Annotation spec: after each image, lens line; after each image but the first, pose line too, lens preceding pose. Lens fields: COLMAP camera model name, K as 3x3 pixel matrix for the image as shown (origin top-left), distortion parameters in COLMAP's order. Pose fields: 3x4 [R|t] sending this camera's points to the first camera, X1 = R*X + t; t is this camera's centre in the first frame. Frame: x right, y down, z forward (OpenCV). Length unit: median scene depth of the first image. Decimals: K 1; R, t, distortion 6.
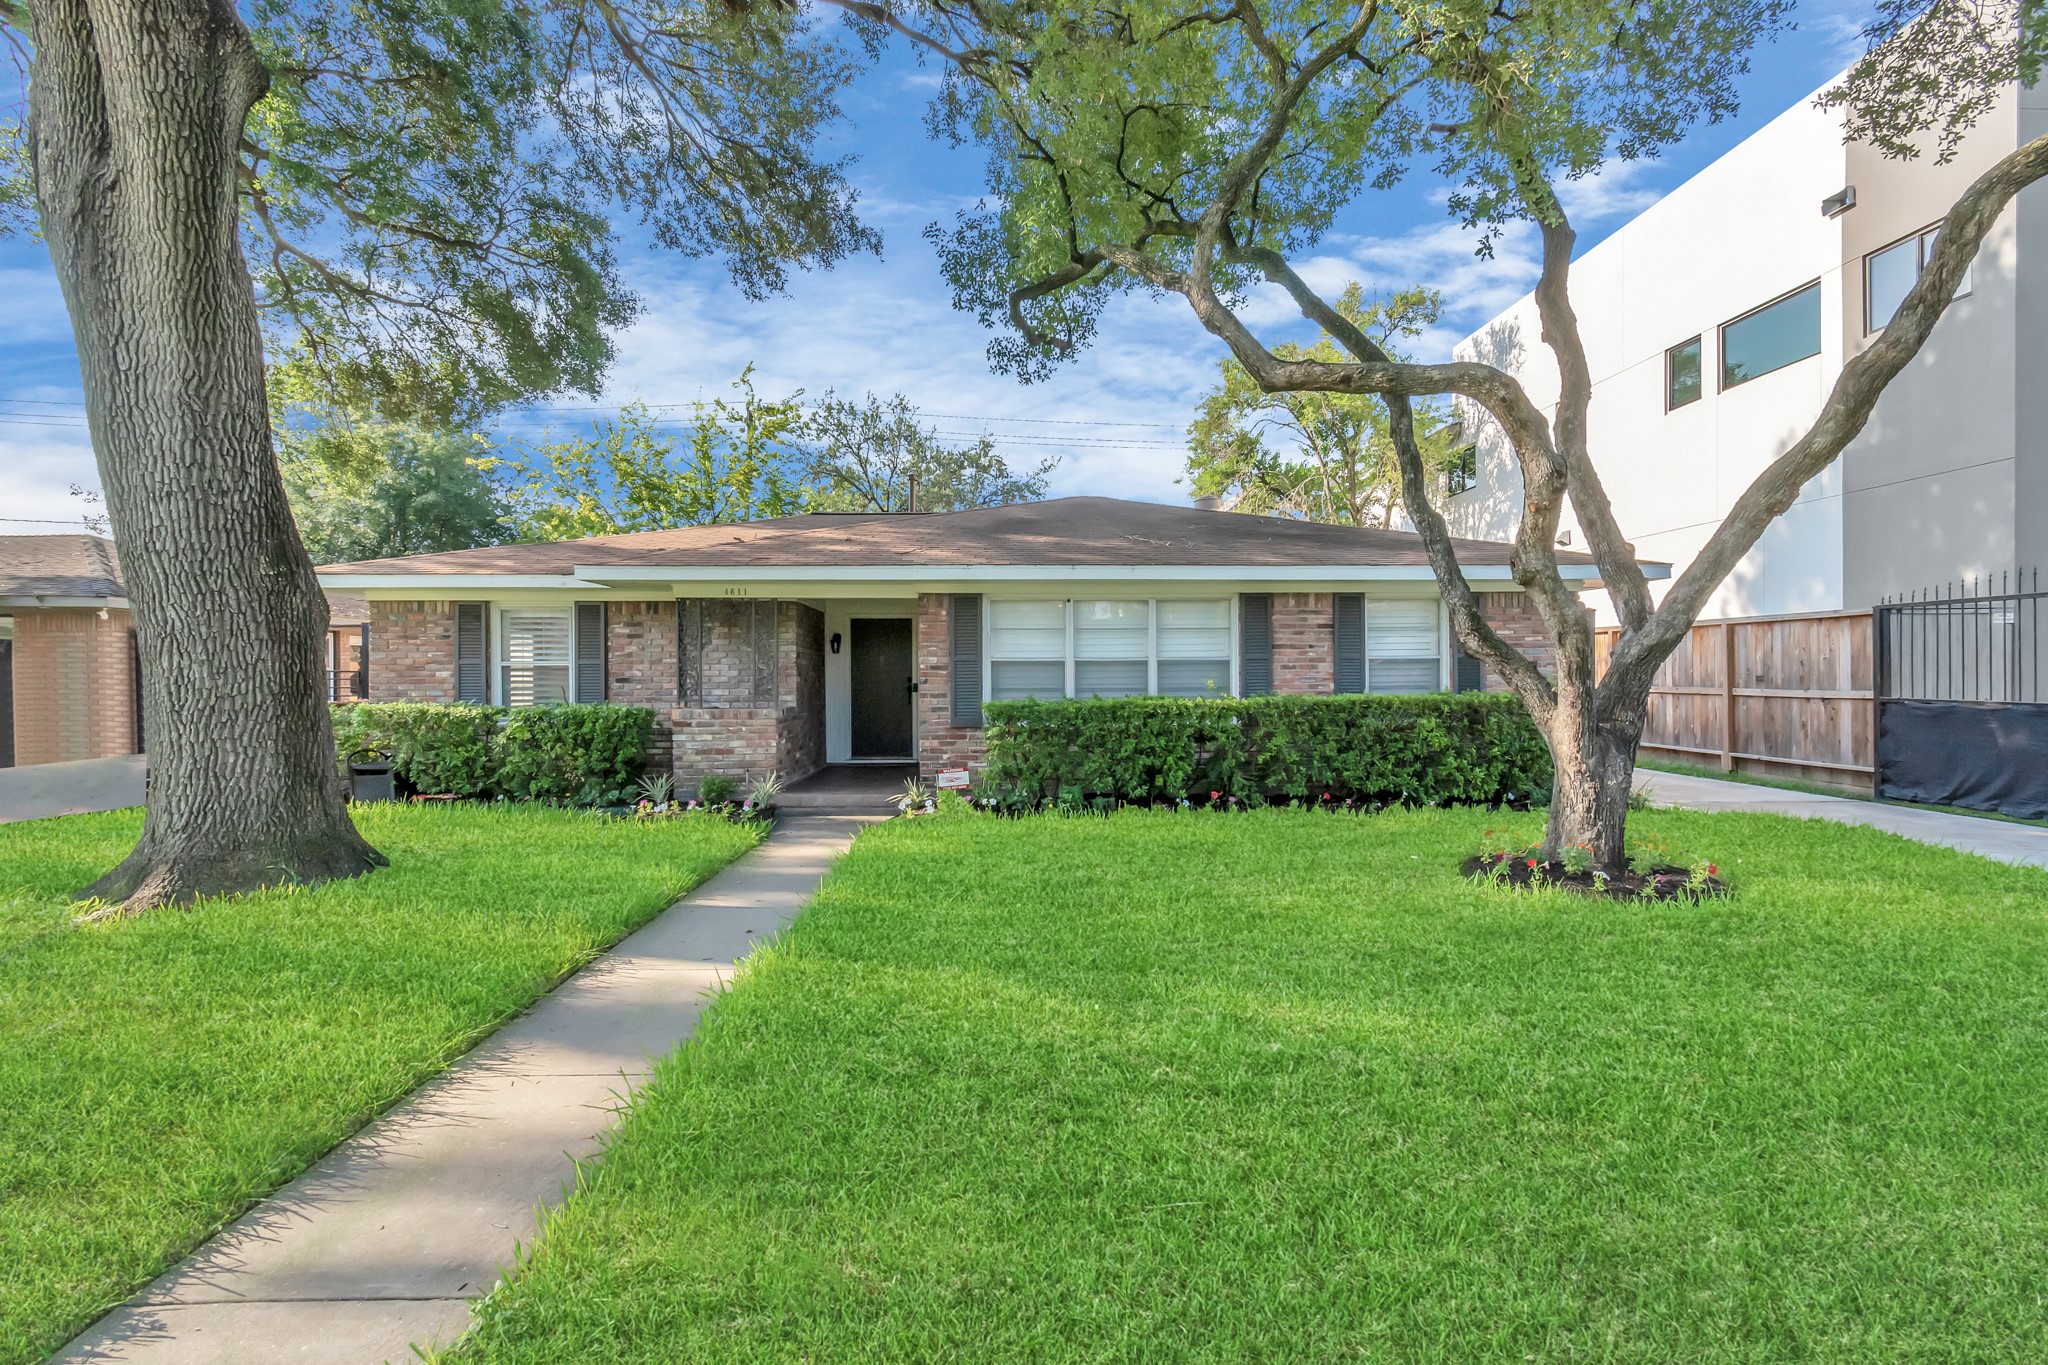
lens RADIAL K [[926.0, 0, 1023.9], [0, 926.0, 667.1], [0, 0, 1]] dist [0.002743, -0.001055]
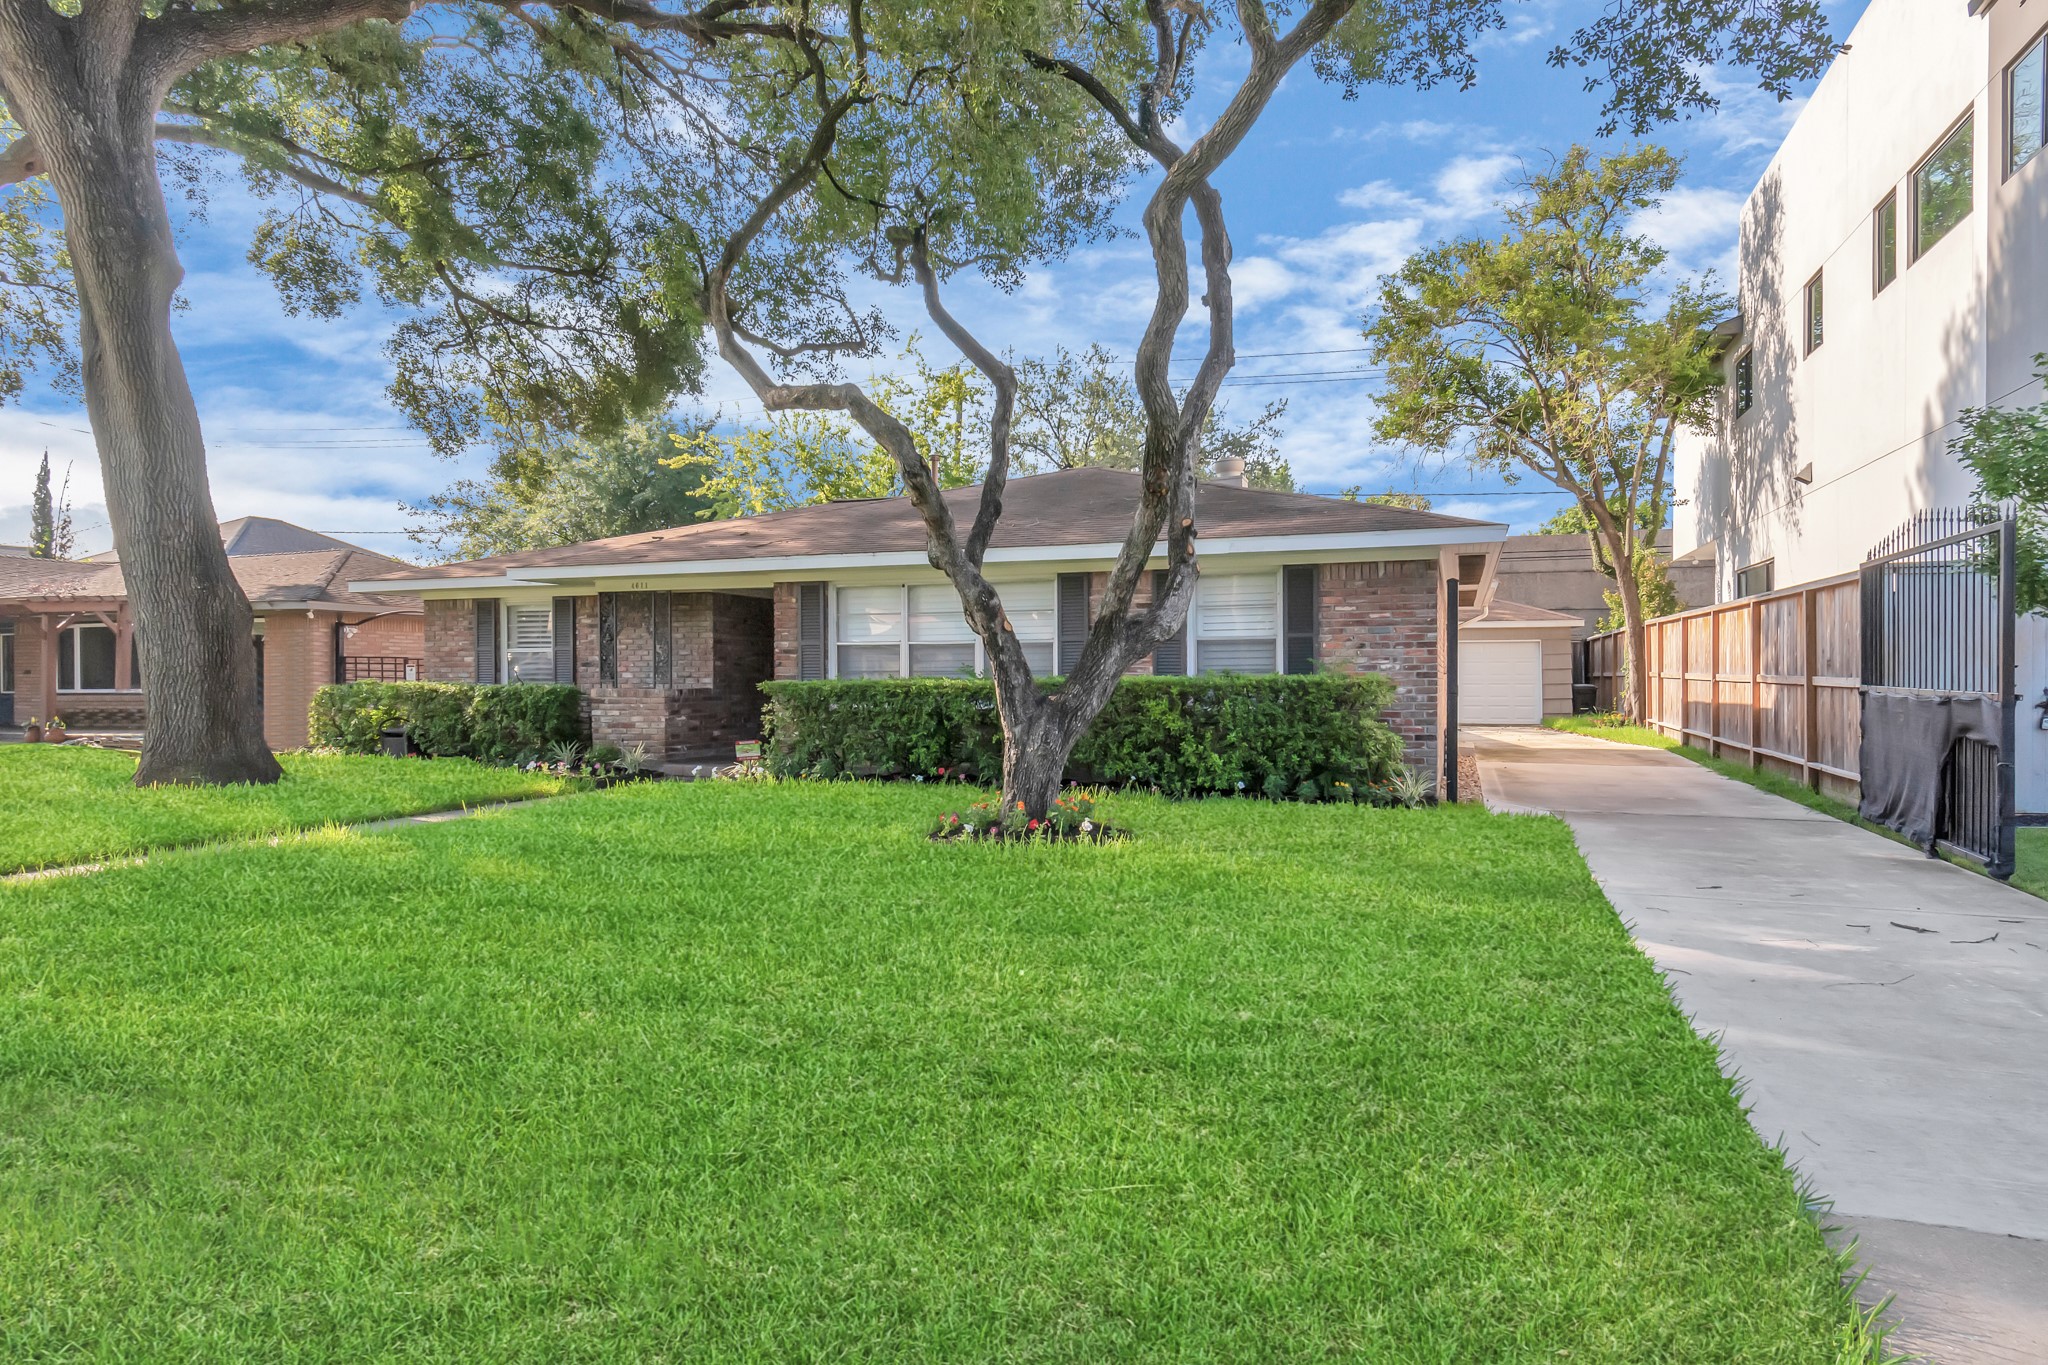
lens RADIAL K [[1143.8, 0, 1010.8], [0, 1143.8, 685.6], [0, 0, 1]] dist [0.006142, 0.000658]
pose [[0.927281, 0.006362, -0.374313, 0.647091], [0.002909, 0.999703, 0.024198, 0.008694], [0.374356, -0.023527, 0.926987, -0.144233]]
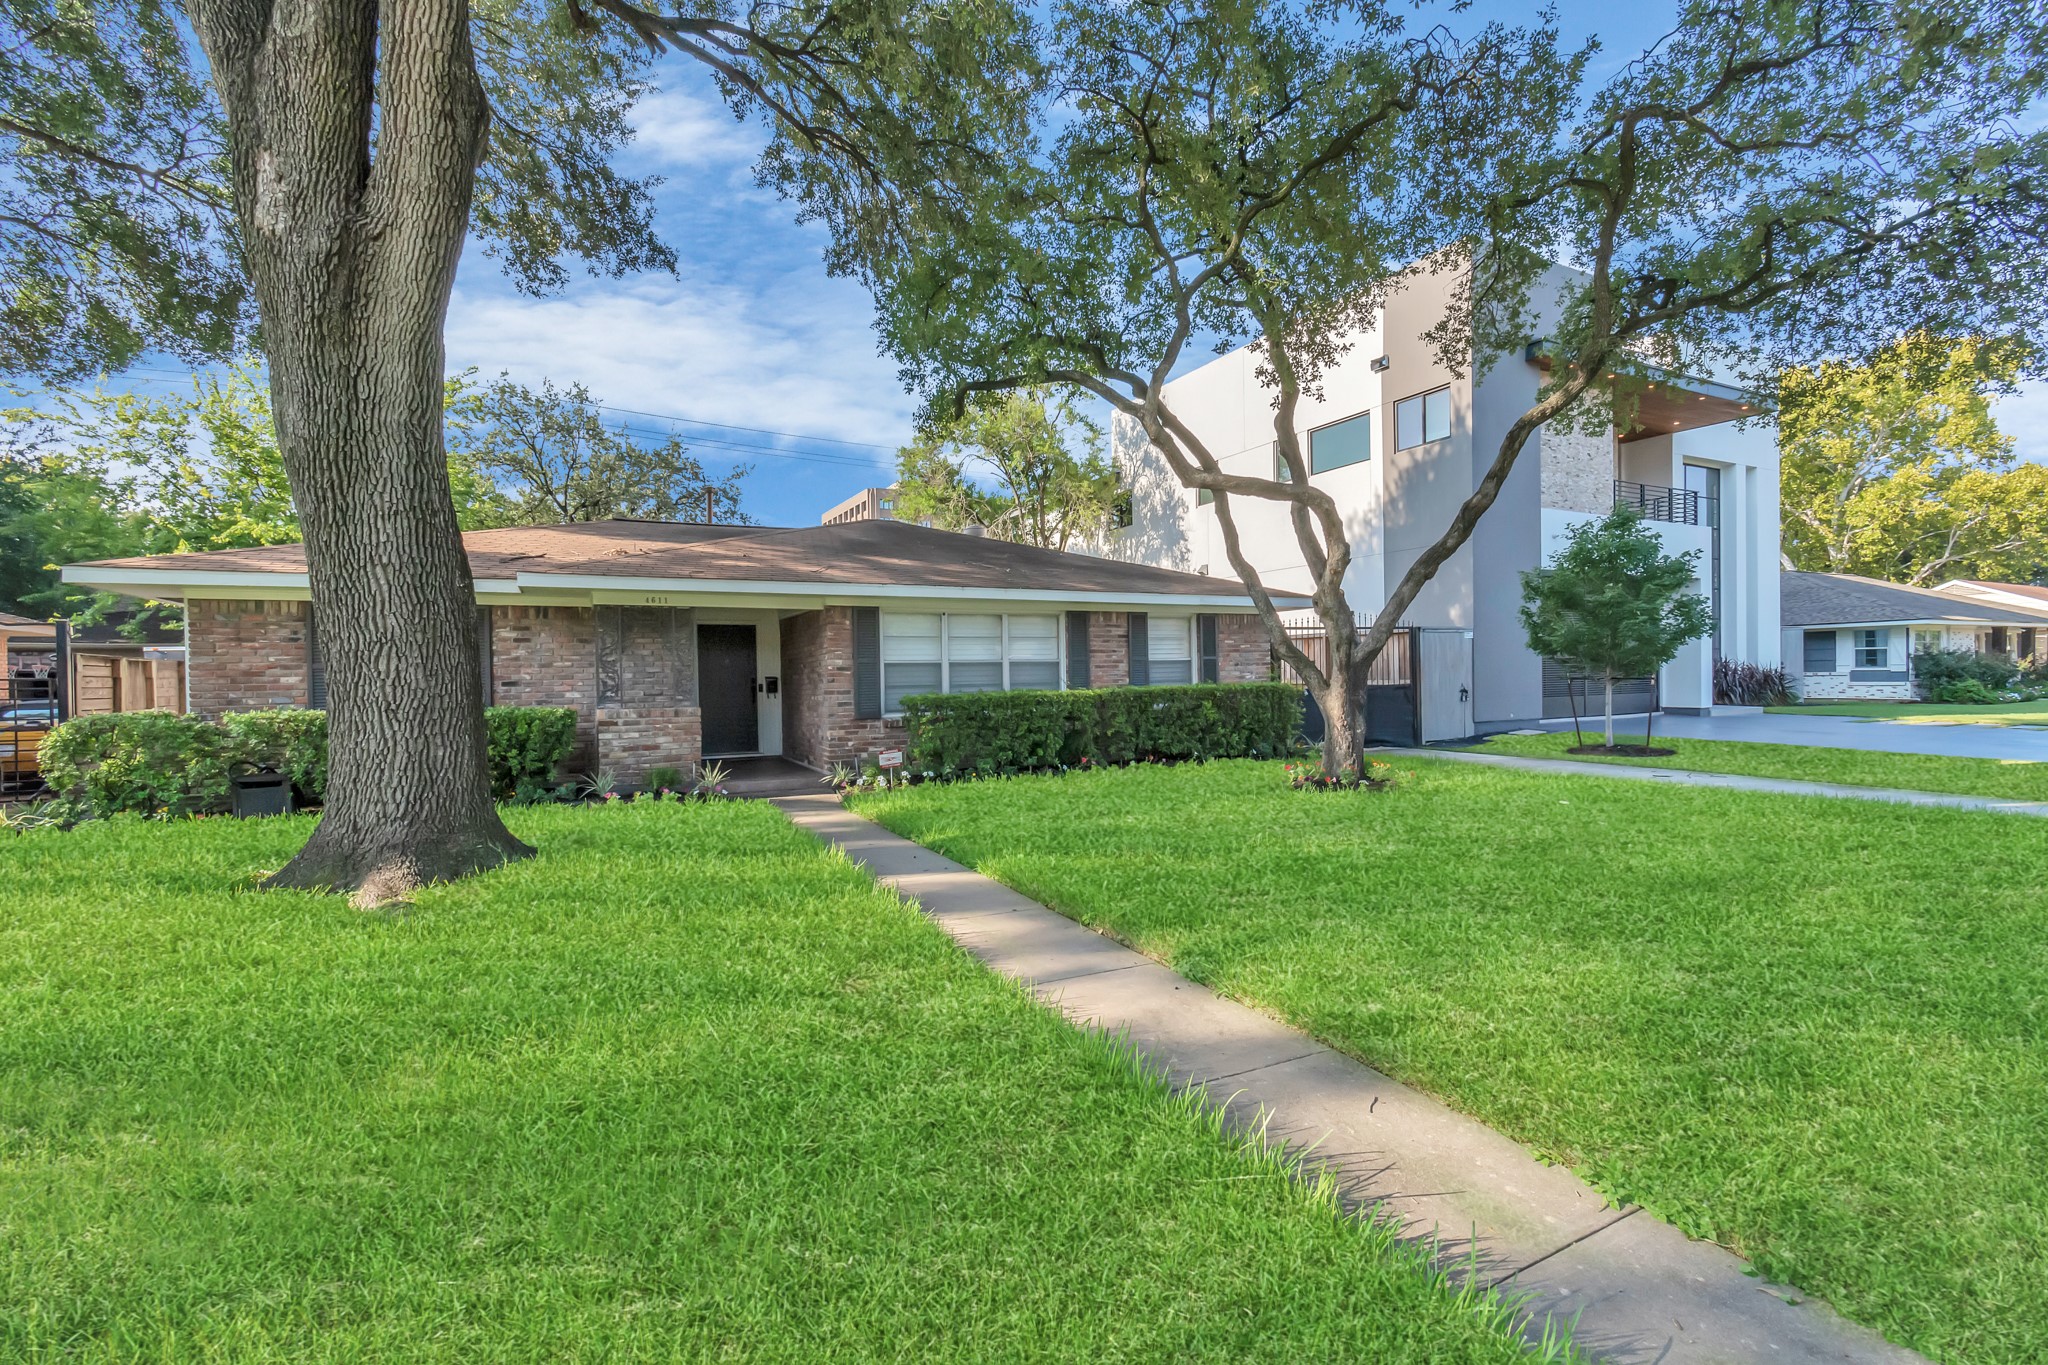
lens RADIAL K [[926.0, 0, 1035.1], [0, 926.0, 670.1], [0, 0, 1]] dist [0.002743, -0.001055]
pose [[0.901532, -0.007220, 0.432652, -0.381648], [0.007581, 0.999971, 0.000891, 0.002777], [-0.432646, 0.002477, 0.901560, -0.172313]]
